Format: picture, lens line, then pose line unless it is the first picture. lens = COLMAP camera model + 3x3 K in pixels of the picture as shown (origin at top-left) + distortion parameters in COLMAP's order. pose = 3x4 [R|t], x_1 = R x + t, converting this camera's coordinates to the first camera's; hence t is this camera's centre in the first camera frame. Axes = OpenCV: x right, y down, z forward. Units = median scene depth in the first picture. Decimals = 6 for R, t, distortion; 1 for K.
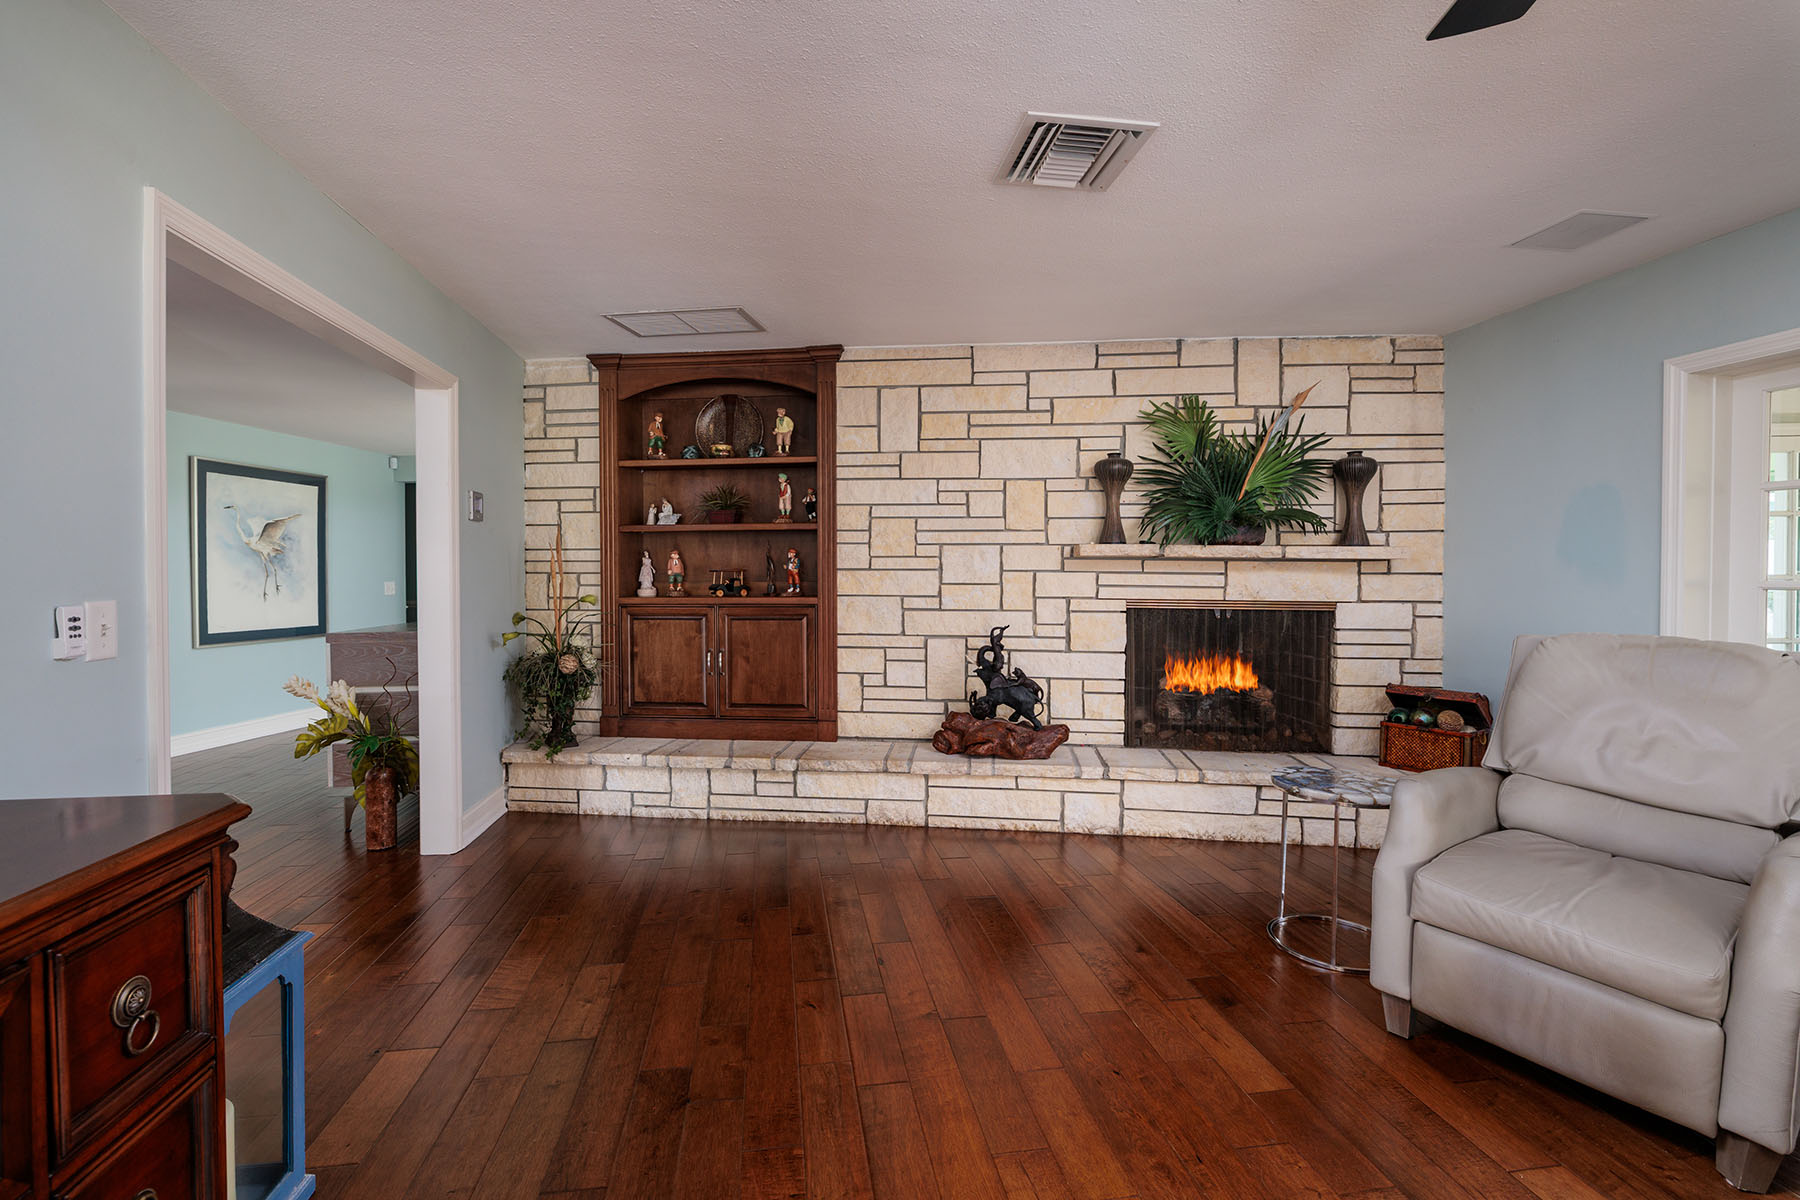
lens RADIAL K [[795.7, 0, 896.3], [0, 795.7, 587.8], [0, 0, 1]] dist [-0.002822, -0.000152]
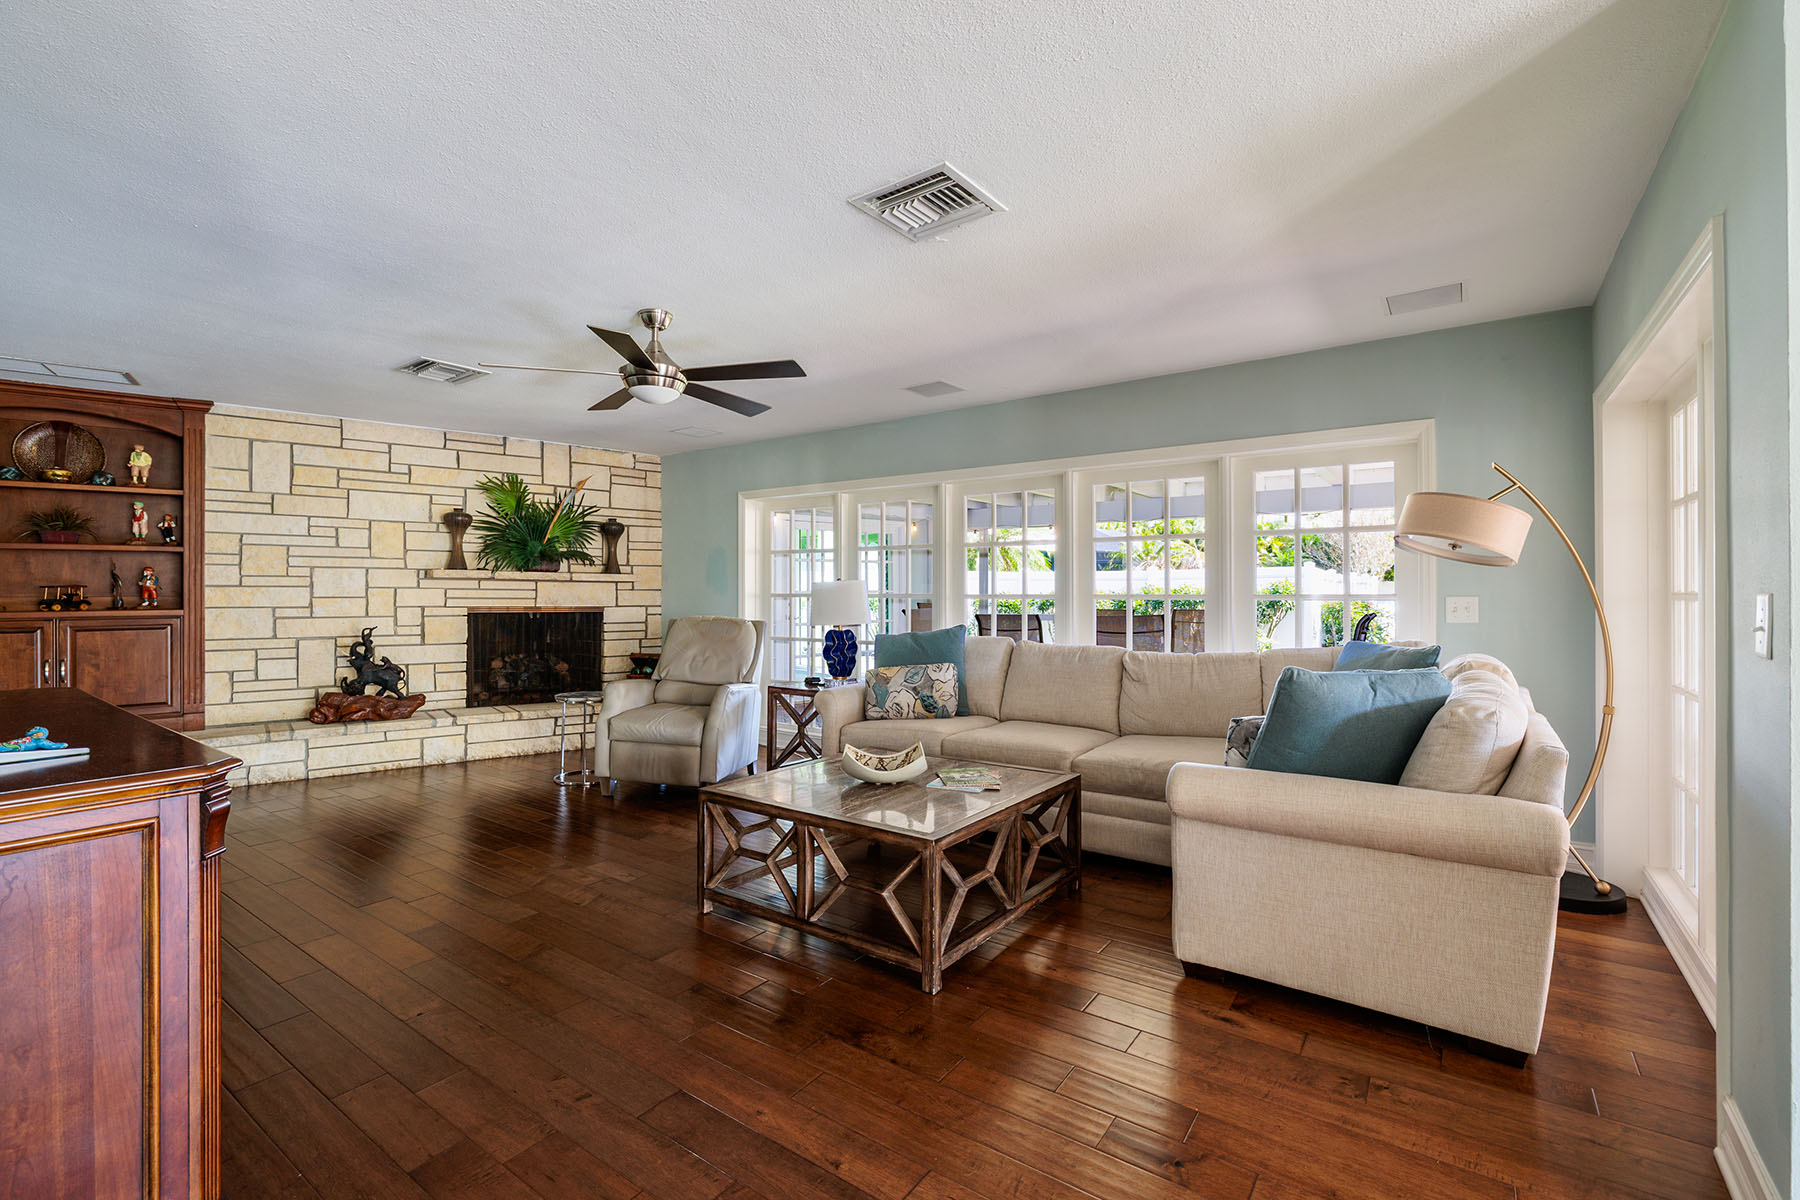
lens RADIAL K [[795.7, 0, 896.5], [0, 795.7, 587.9], [0, 0, 1]] dist [-0.002822, -0.000152]
pose [[0.700775, 0.002470, 0.713378, -0.206752], [0.011332, 0.999829, -0.014593, 0.009576], [-0.713292, 0.018311, 0.700628, -0.606325]]
